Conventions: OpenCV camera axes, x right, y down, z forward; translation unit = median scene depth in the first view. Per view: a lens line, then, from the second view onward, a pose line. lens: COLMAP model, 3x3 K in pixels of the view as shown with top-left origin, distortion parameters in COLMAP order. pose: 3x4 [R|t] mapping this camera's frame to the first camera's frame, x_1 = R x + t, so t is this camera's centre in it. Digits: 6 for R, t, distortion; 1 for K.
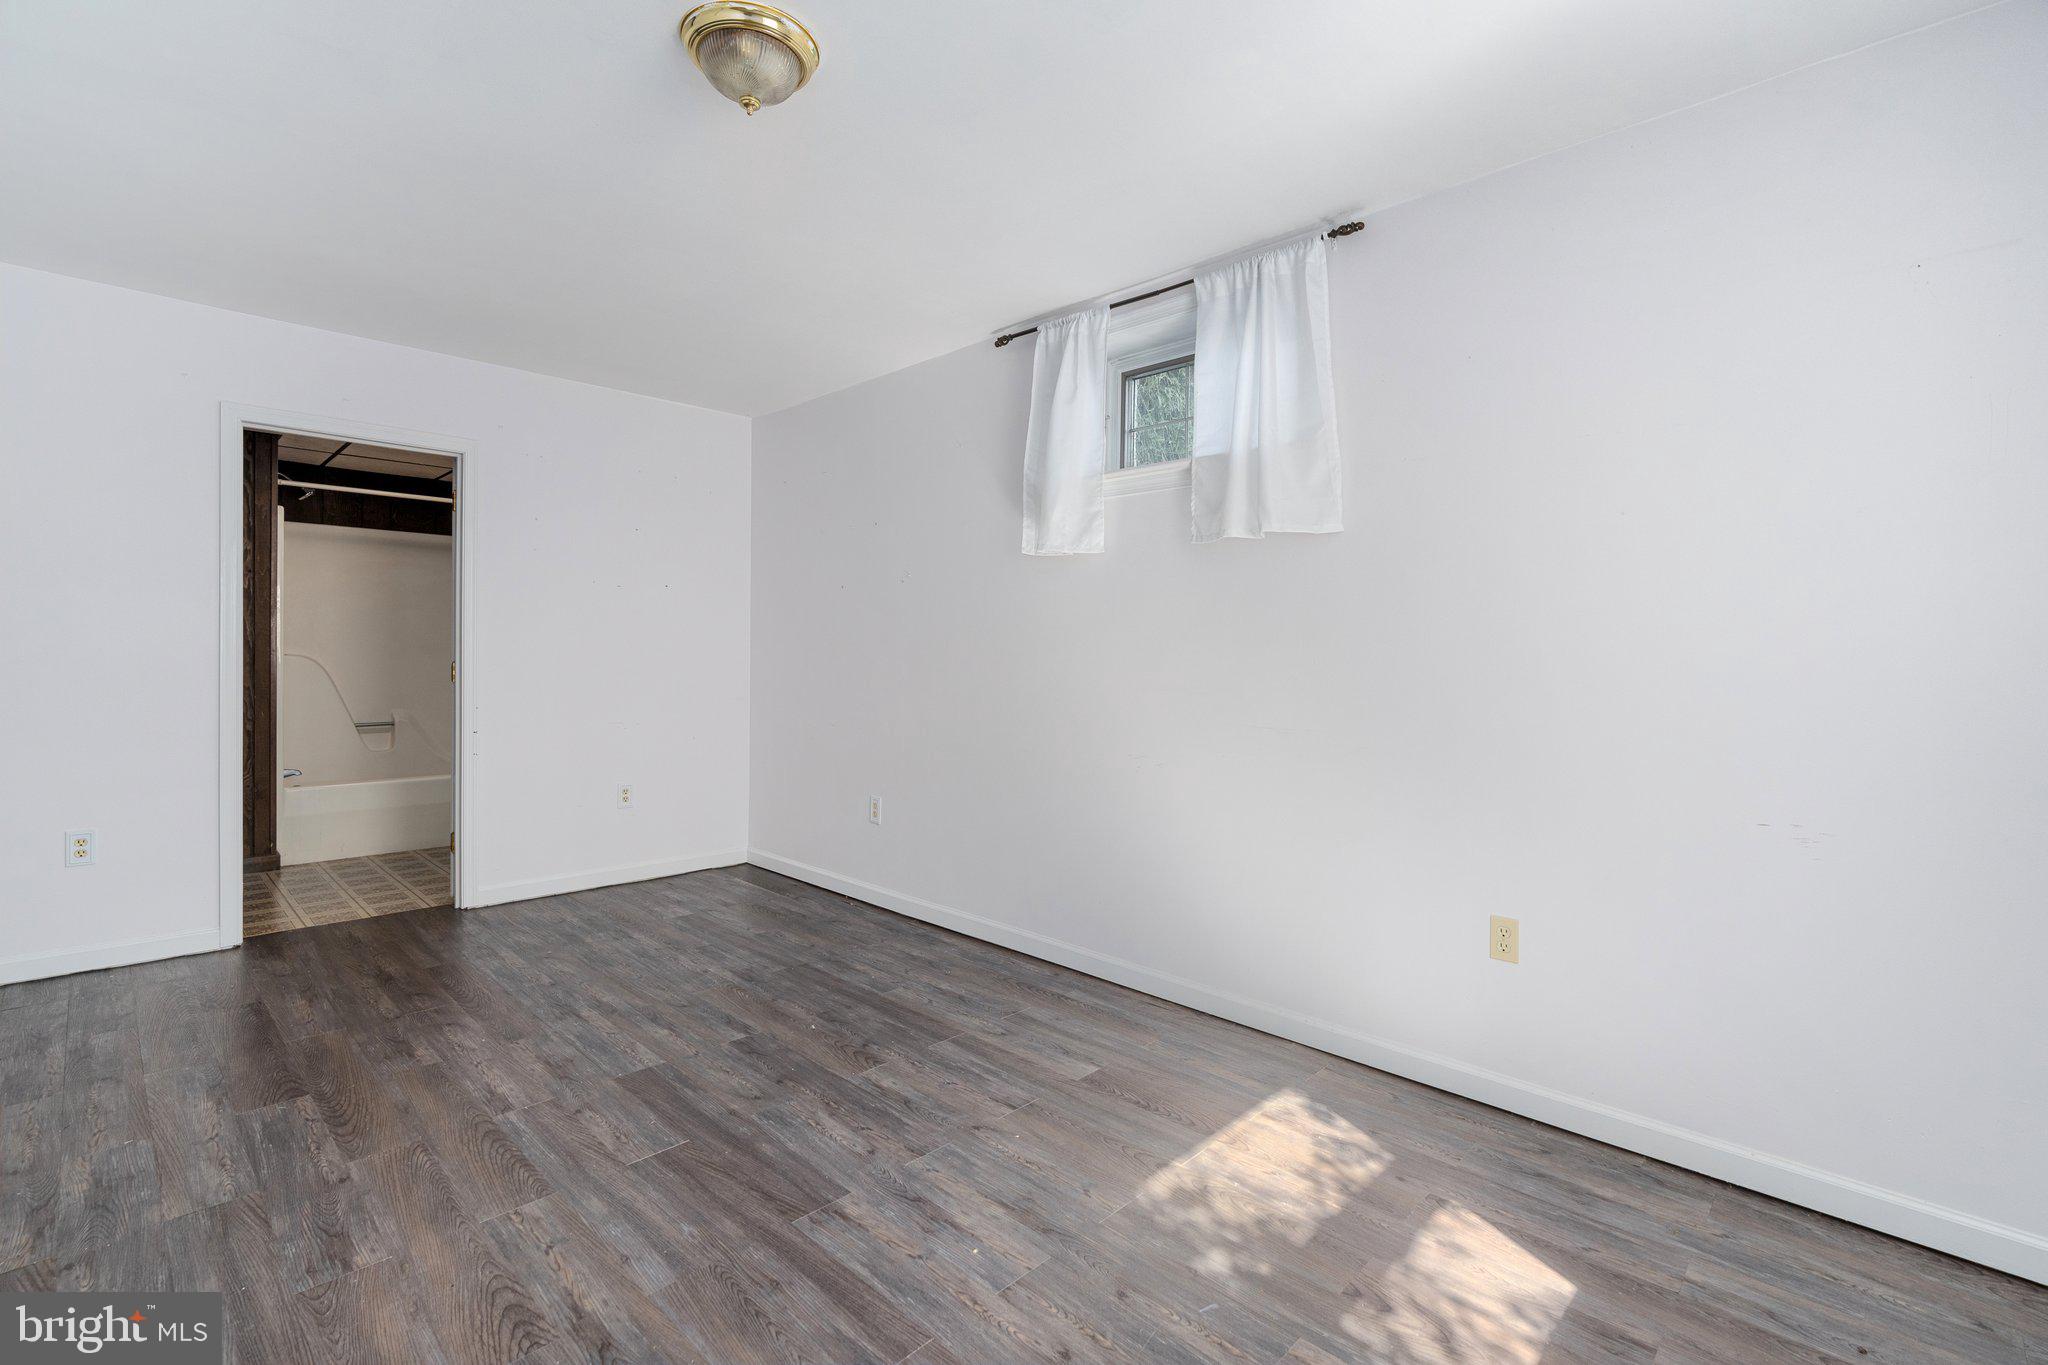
lens RADIAL K [[927.8, 0, 1019.7], [0, 927.8, 668.6], [0, 0, 1]] dist [-0.009345, 0.004108]
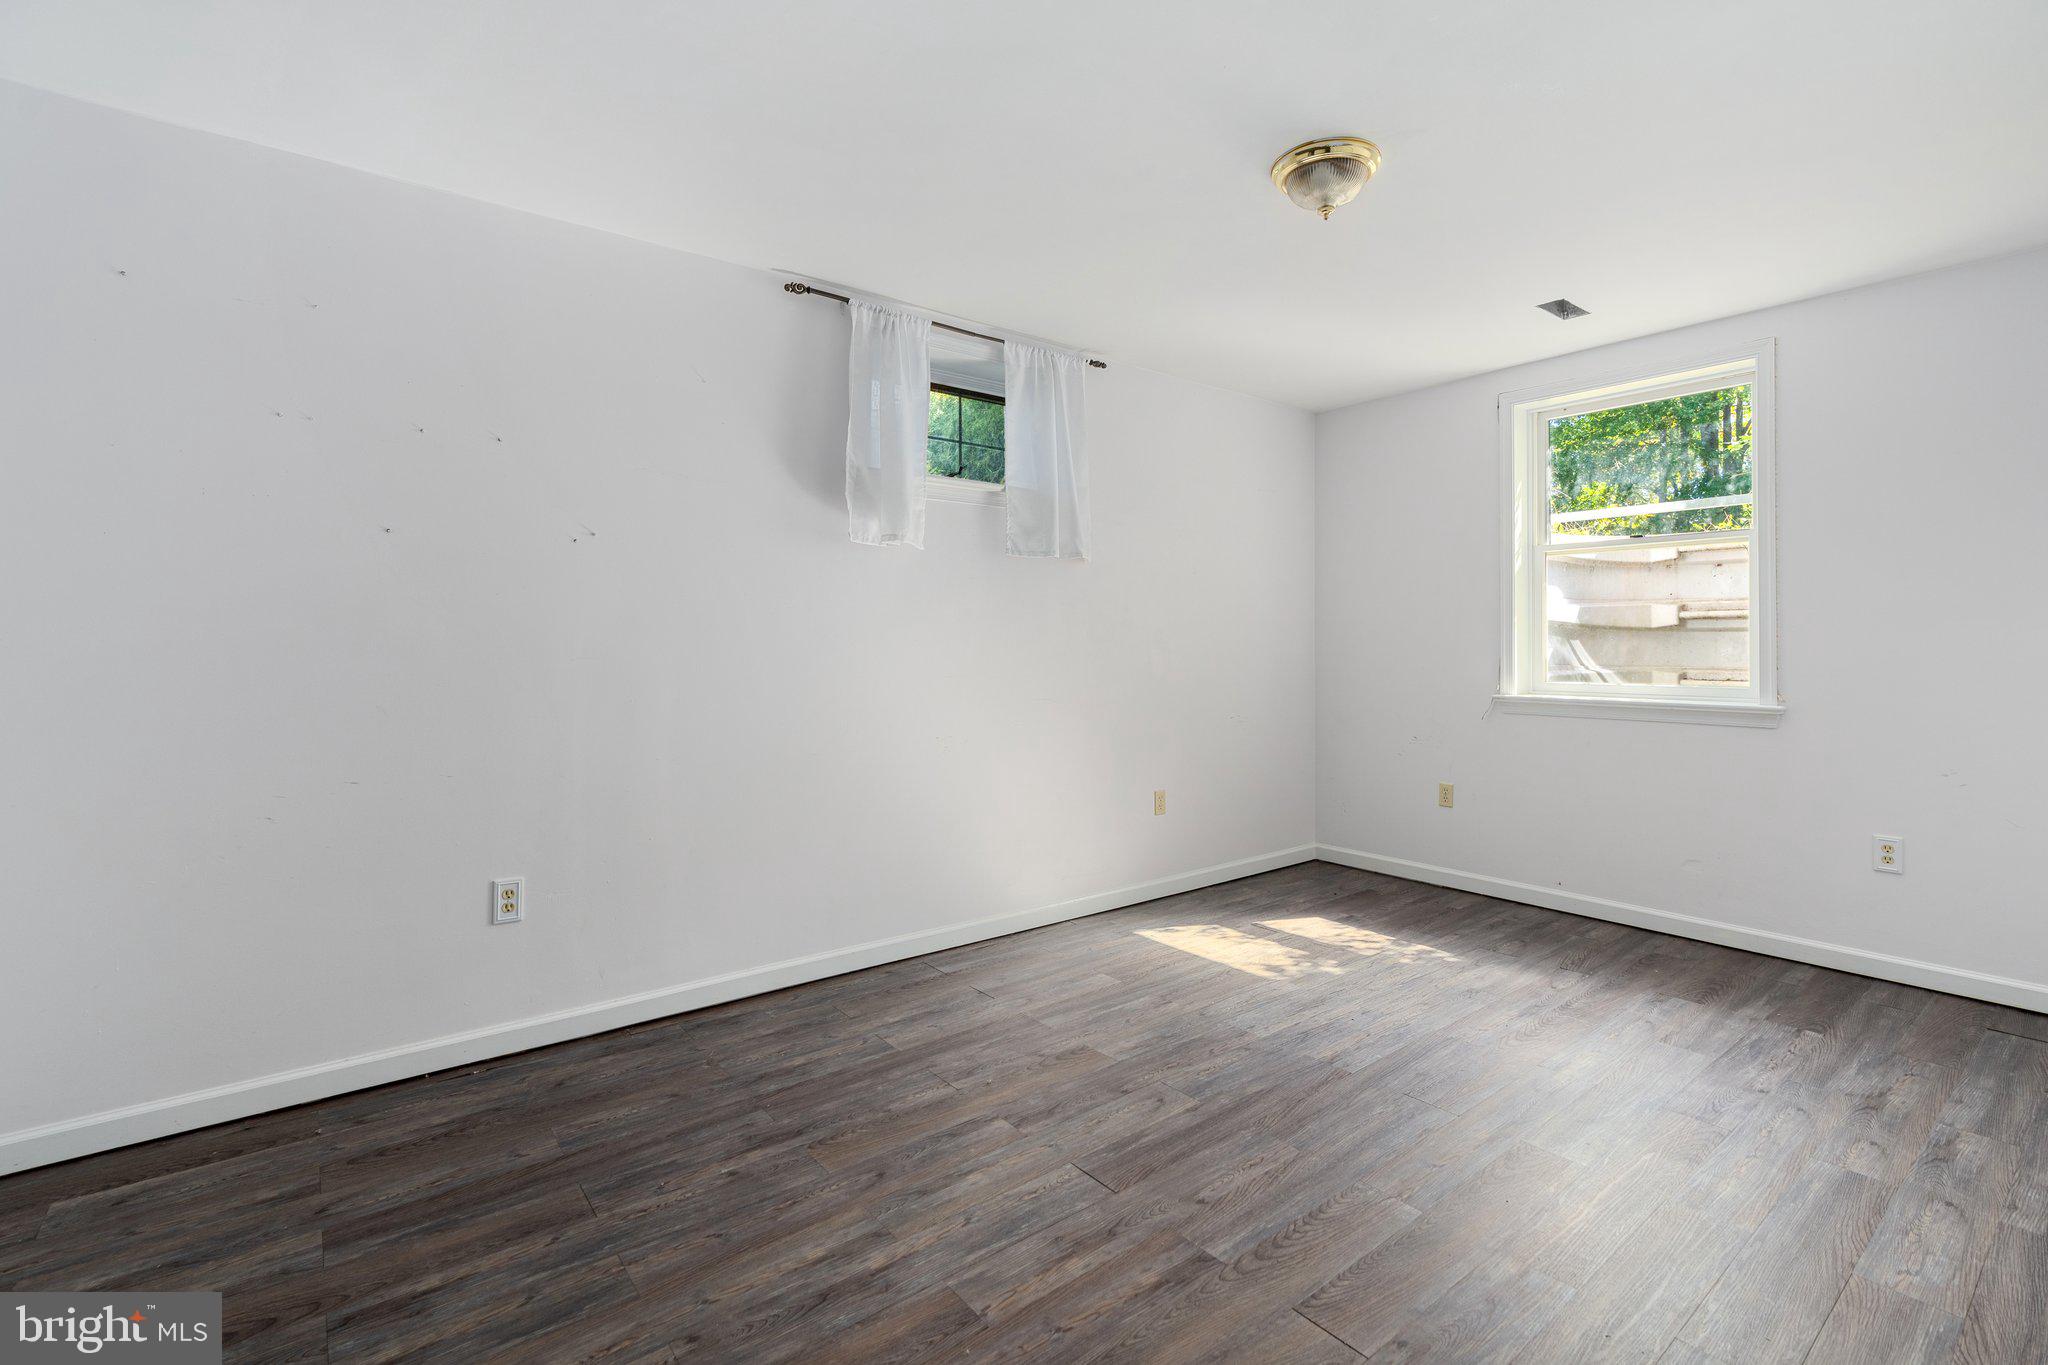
lens RADIAL K [[927.8, 0, 1020.2], [0, 927.8, 681.6], [0, 0, 1]] dist [-0.009345, 0.004108]
pose [[0.132245, -0.055658, 0.989653, -1.142888], [0.012093, 0.998439, 0.054537, -0.044745], [-0.991143, 0.004755, 0.132712, 0.906996]]
